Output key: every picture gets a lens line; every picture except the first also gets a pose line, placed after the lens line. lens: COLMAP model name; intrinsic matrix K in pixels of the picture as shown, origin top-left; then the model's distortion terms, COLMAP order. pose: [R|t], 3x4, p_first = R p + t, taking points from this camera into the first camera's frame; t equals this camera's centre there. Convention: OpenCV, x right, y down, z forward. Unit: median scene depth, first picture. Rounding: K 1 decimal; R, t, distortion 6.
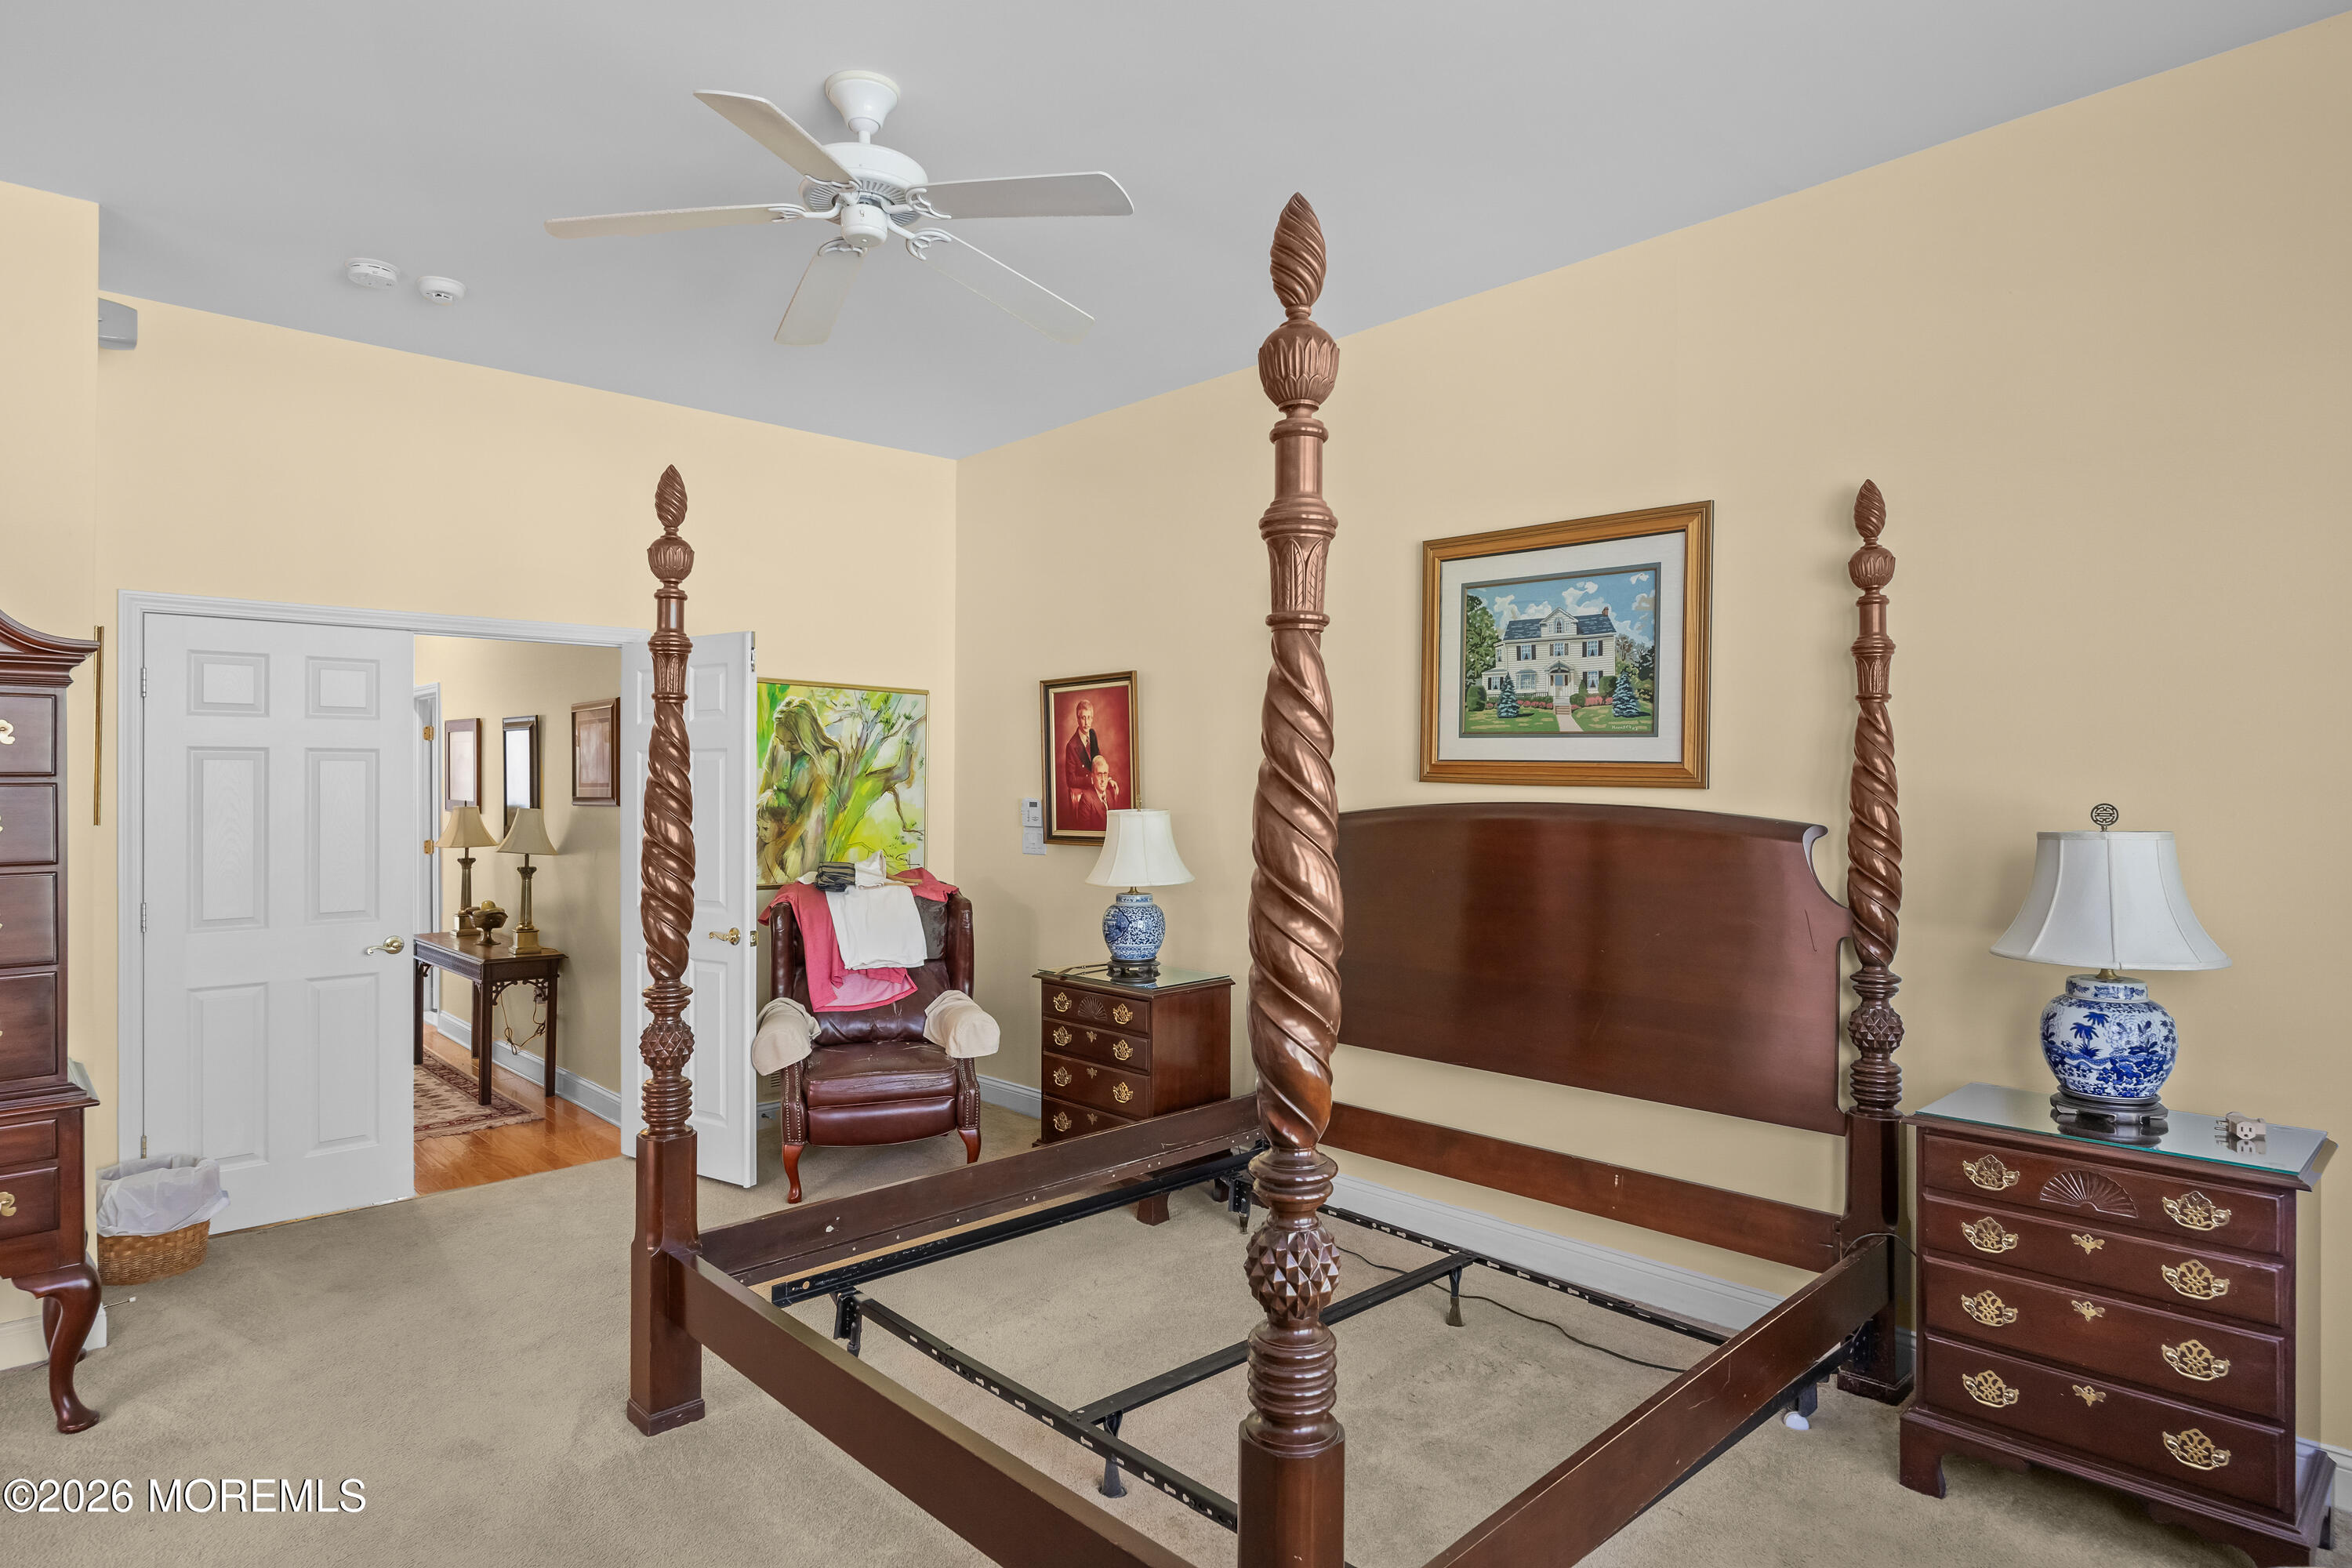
lens RADIAL K [[1296.0, 0, 1176.1], [0, 1296.0, 788.3], [0, 0, 1]] dist [0.013065, 0.000076]
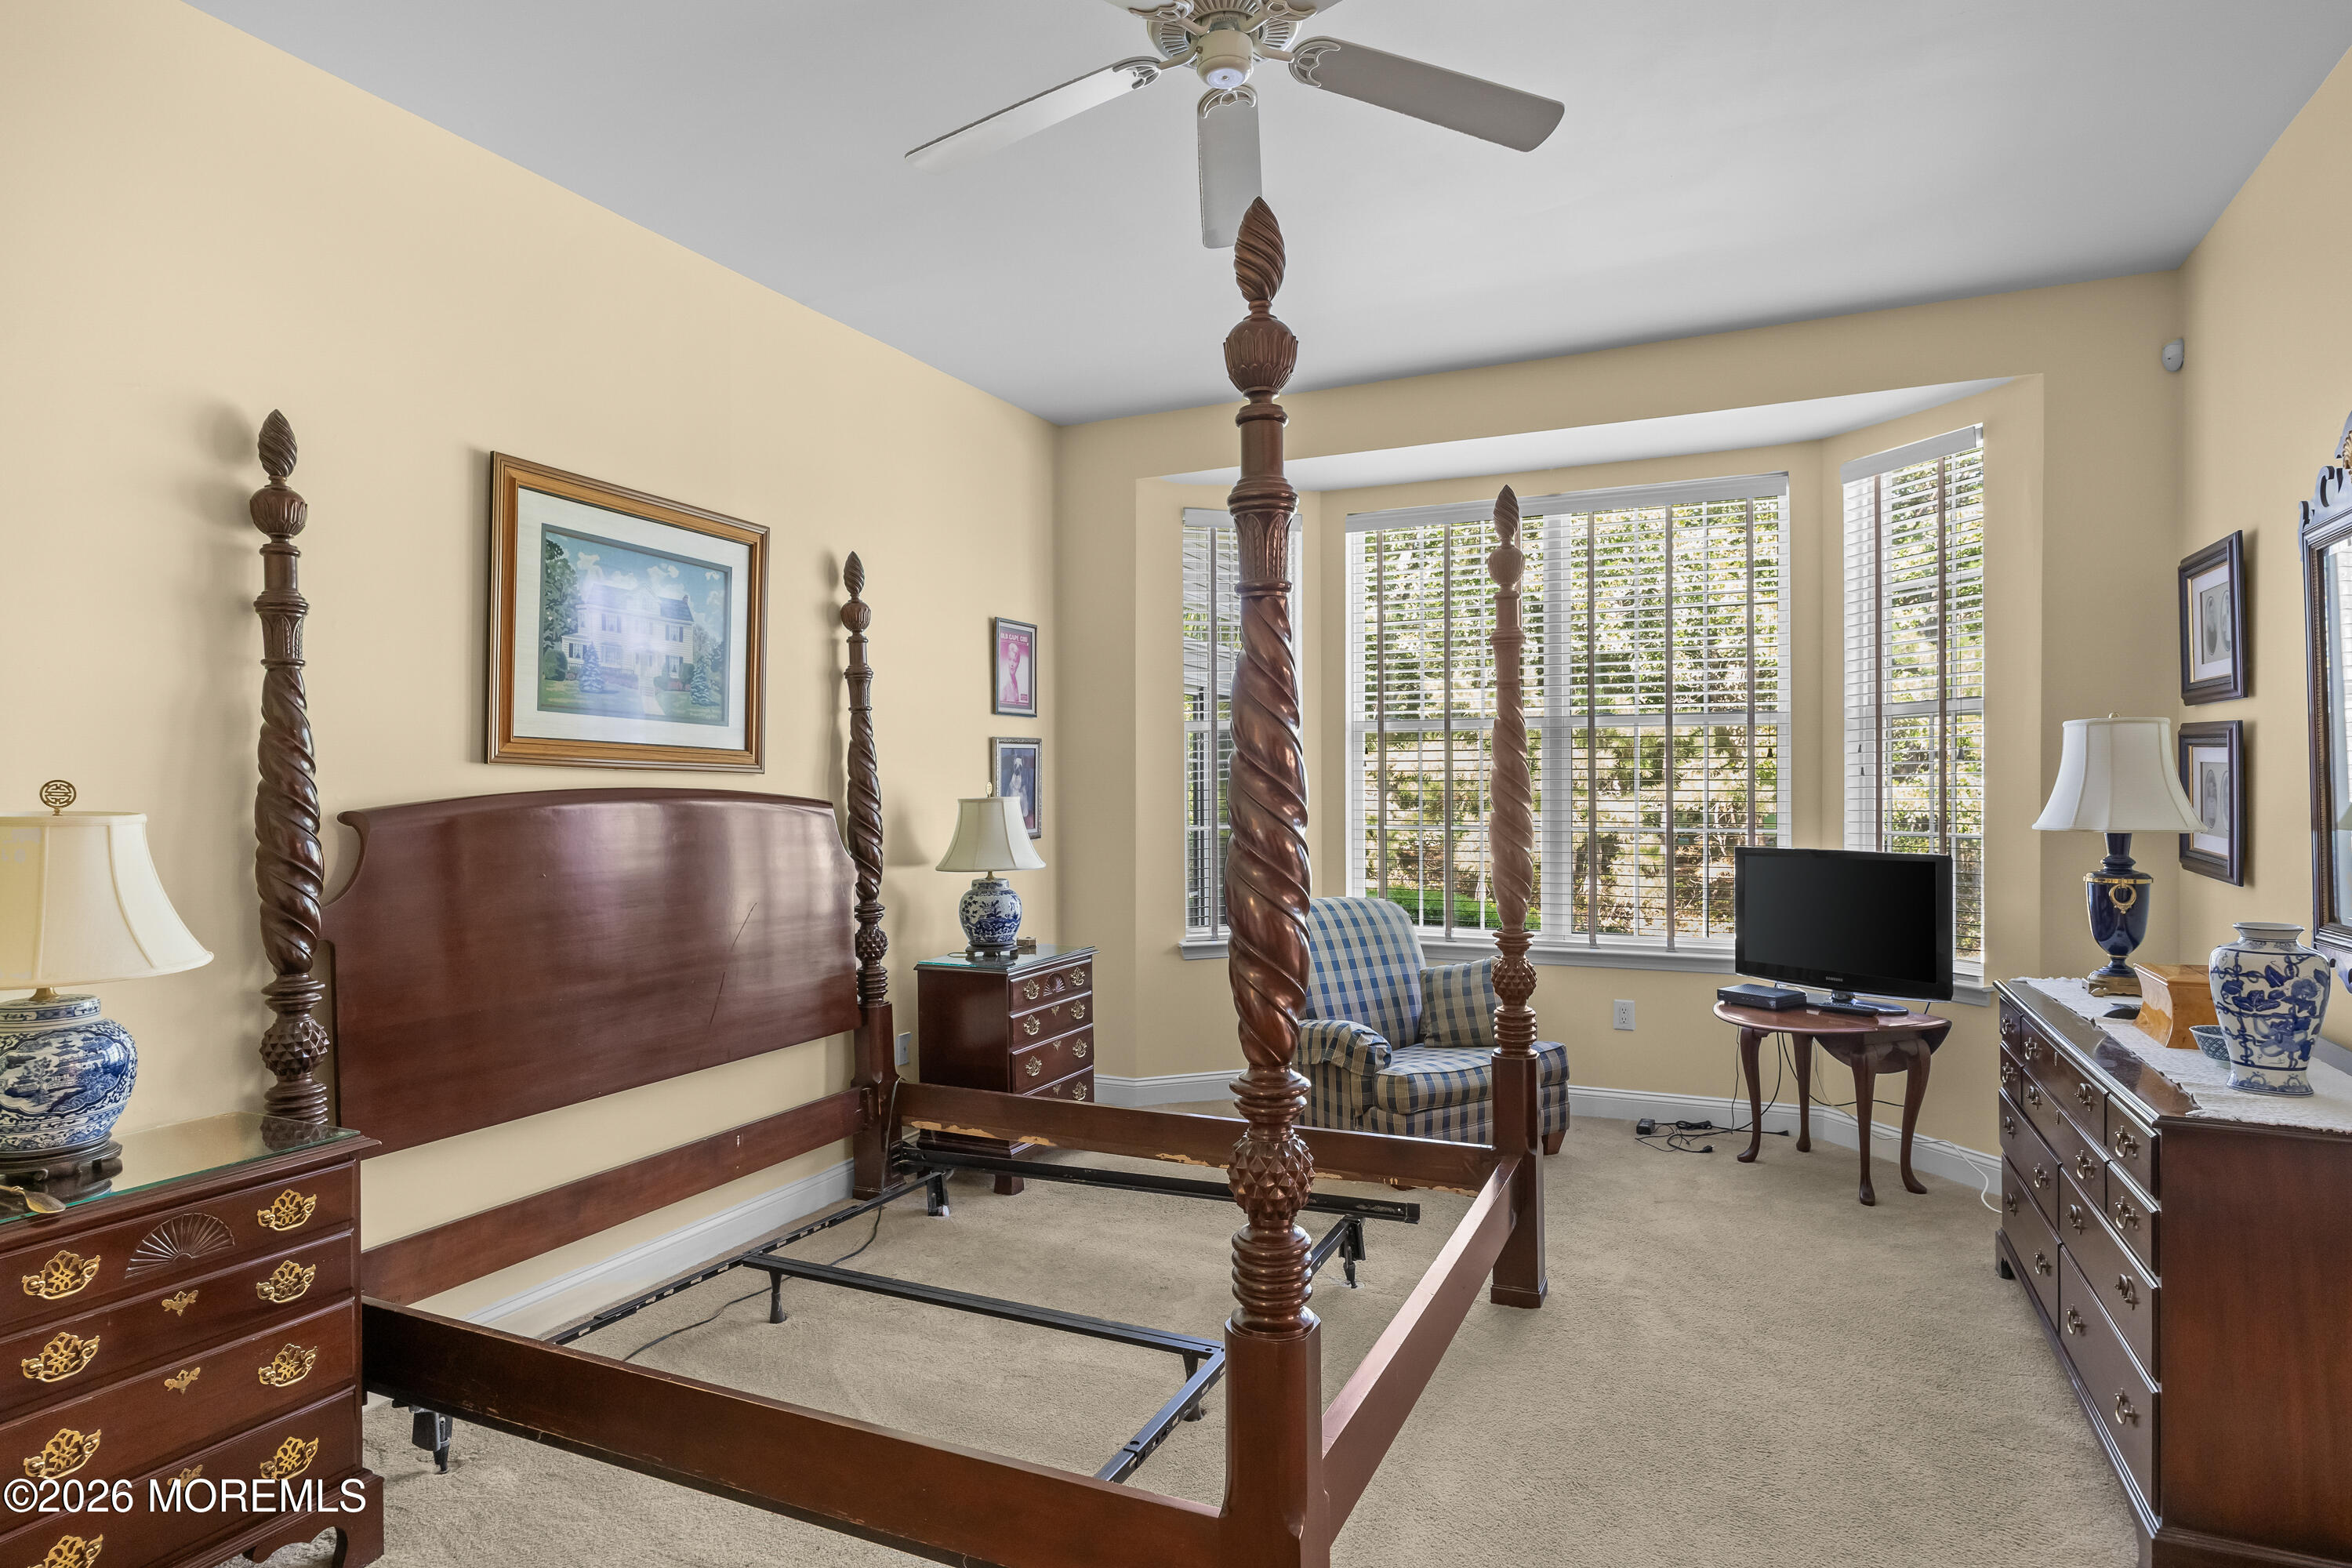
lens RADIAL K [[1296.0, 0, 1184.2], [0, 1296.0, 778.0], [0, 0, 1]] dist [0.013065, 0.000076]
pose [[-0.365596, 0.012187, 0.930694, -0.759128], [0.014411, 0.999869, -0.007432, 0.017095], [-0.930662, 0.010695, -0.365724, 1.010294]]
